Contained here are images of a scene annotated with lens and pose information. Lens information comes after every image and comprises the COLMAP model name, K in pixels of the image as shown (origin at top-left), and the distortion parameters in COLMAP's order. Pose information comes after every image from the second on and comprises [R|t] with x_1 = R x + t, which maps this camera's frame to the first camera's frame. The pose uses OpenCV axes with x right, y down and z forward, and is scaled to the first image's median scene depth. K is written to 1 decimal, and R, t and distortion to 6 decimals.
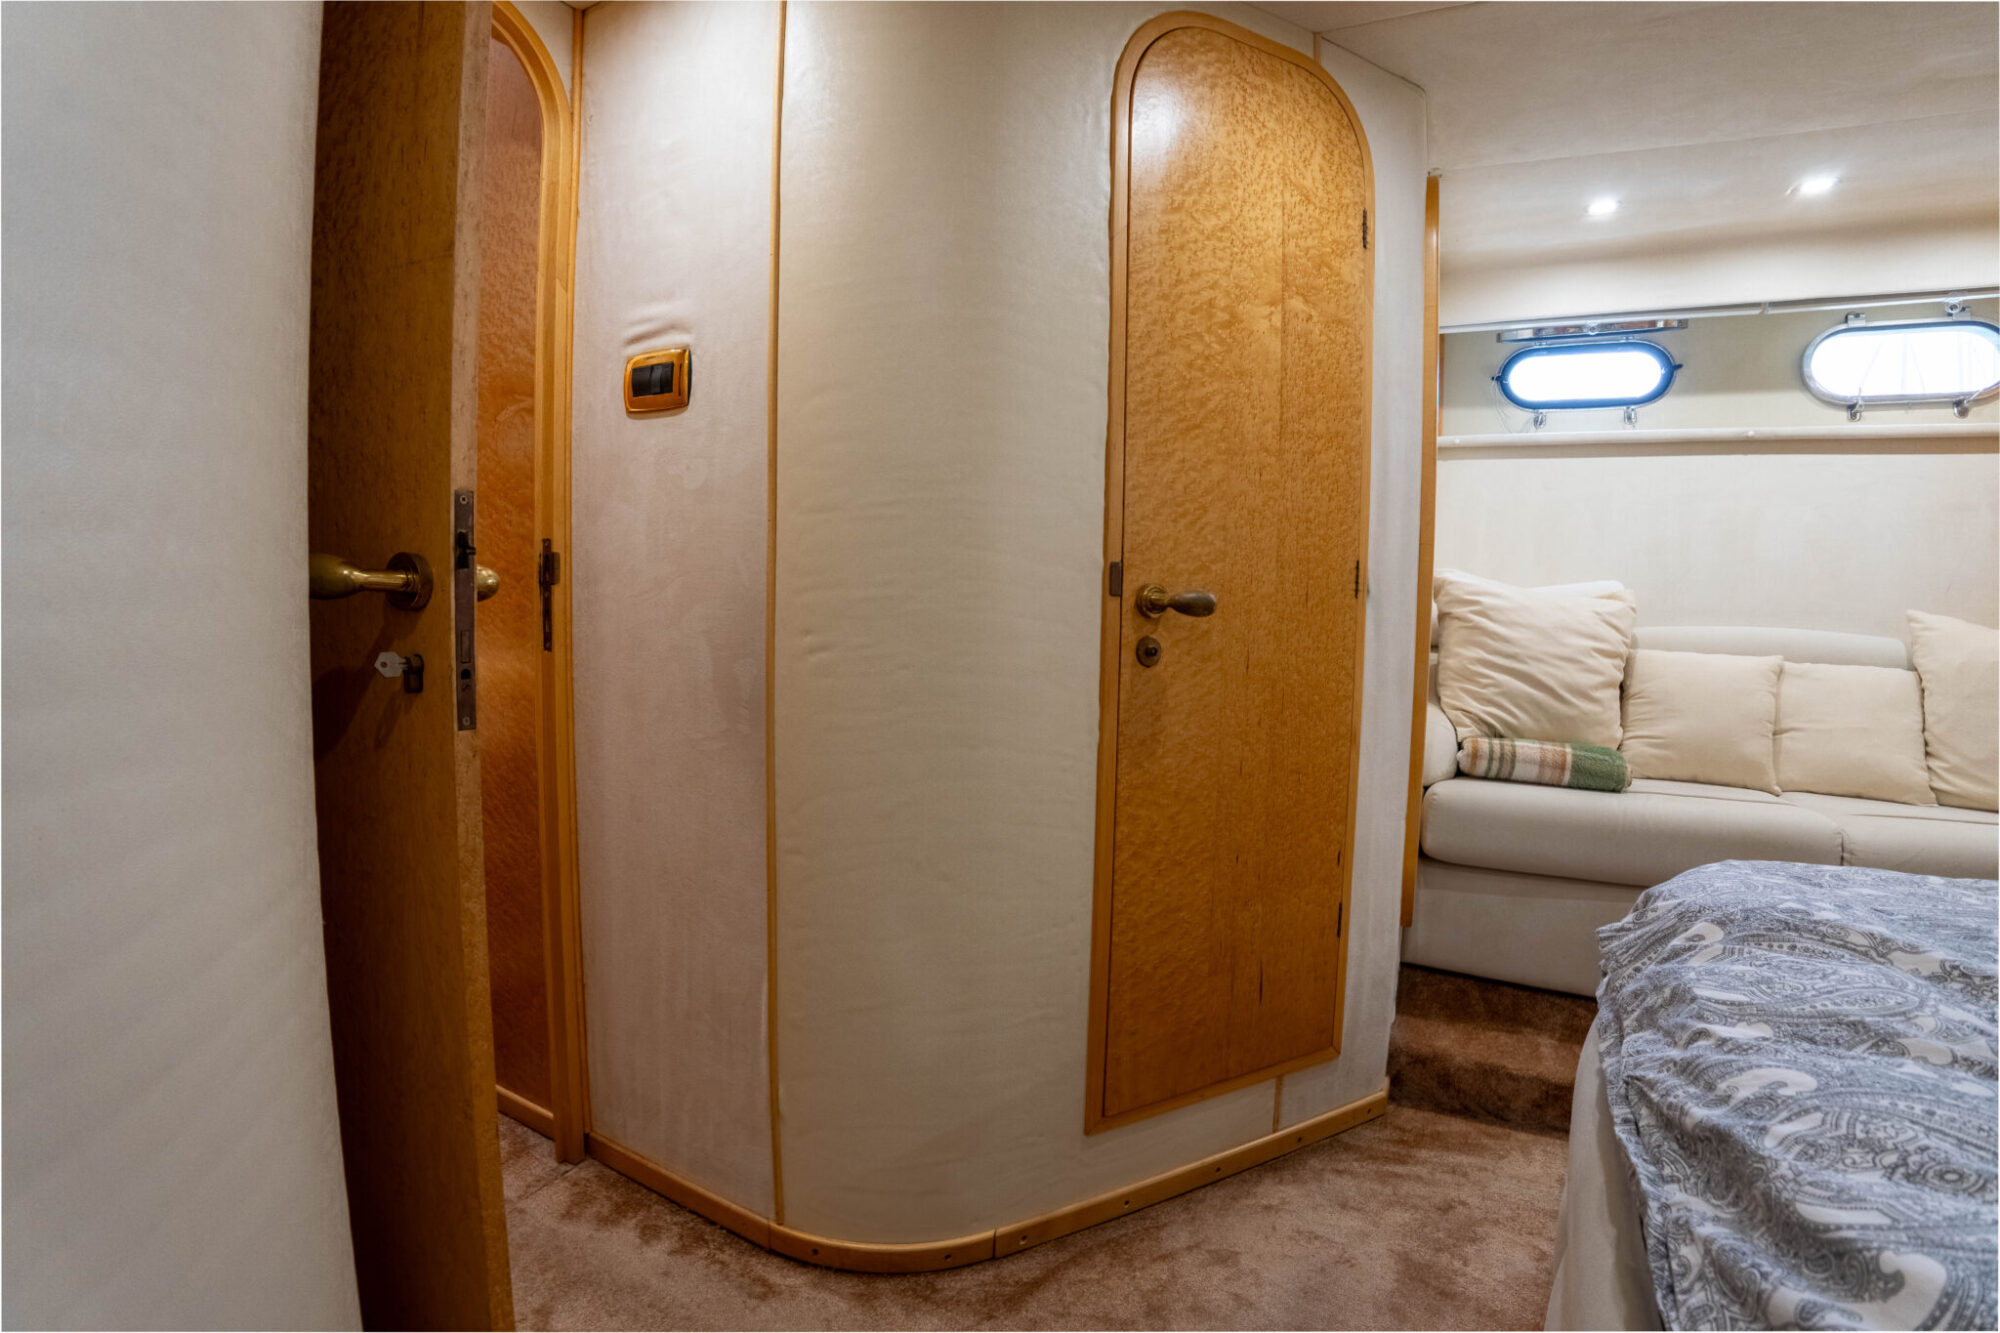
lens RADIAL K [[891.7, 0, 996.9], [0, 891.7, 659.2], [0, 0, 1]] dist [-0.093518, 0.013518]
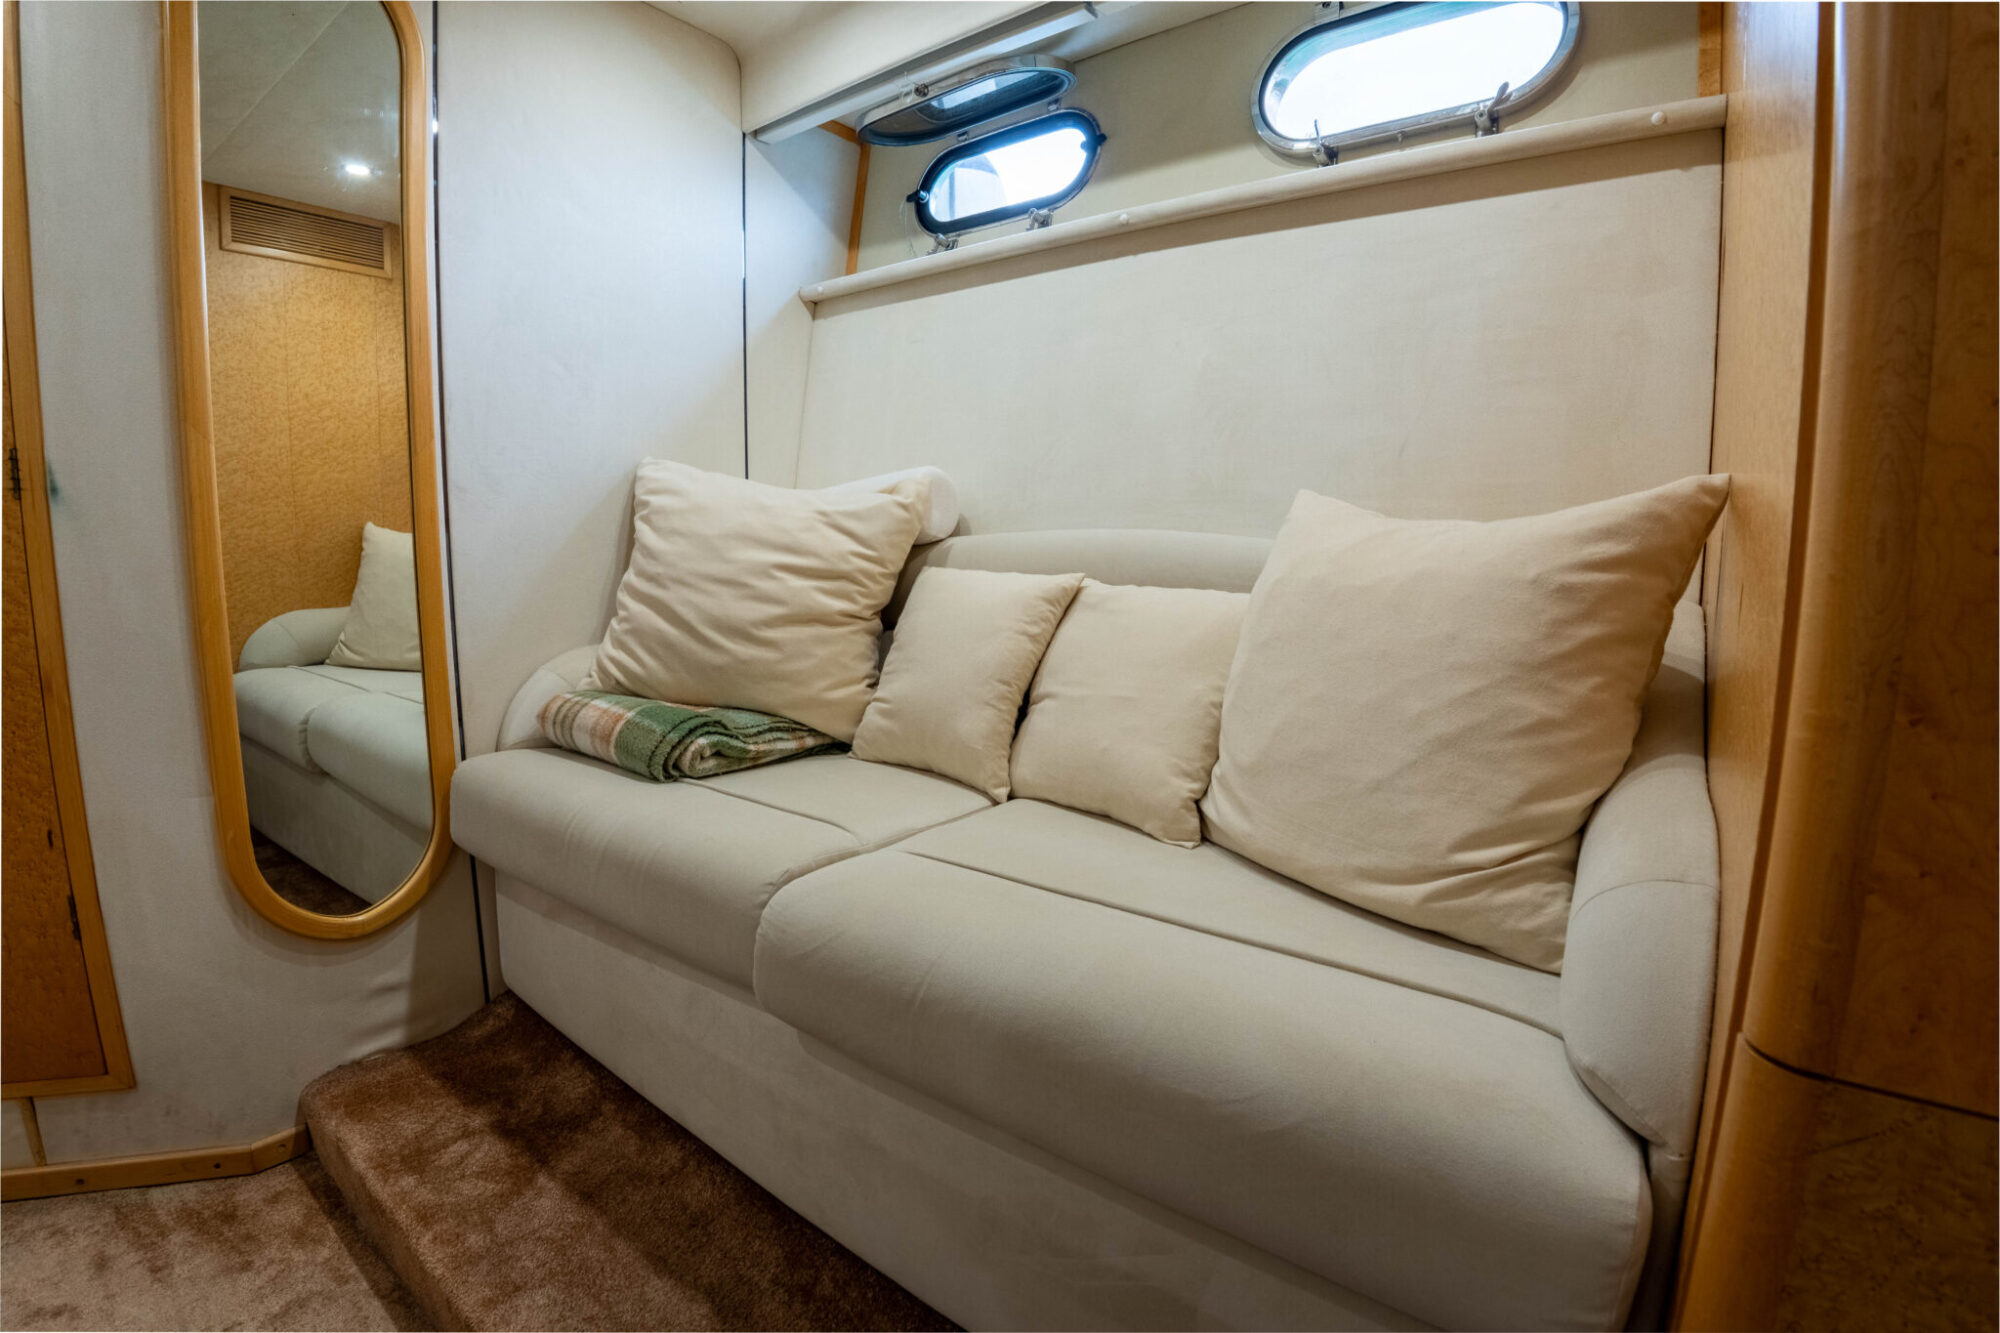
lens RADIAL K [[891.7, 0, 996.9], [0, 891.7, 659.2], [0, 0, 1]] dist [-0.093518, 0.013518]
pose [[0.985912, 0.010337, -0.166947, 0.998265], [0.000293, 0.997980, 0.063524, 0.017115], [0.167267, -0.062678, 0.983917, 0.343972]]
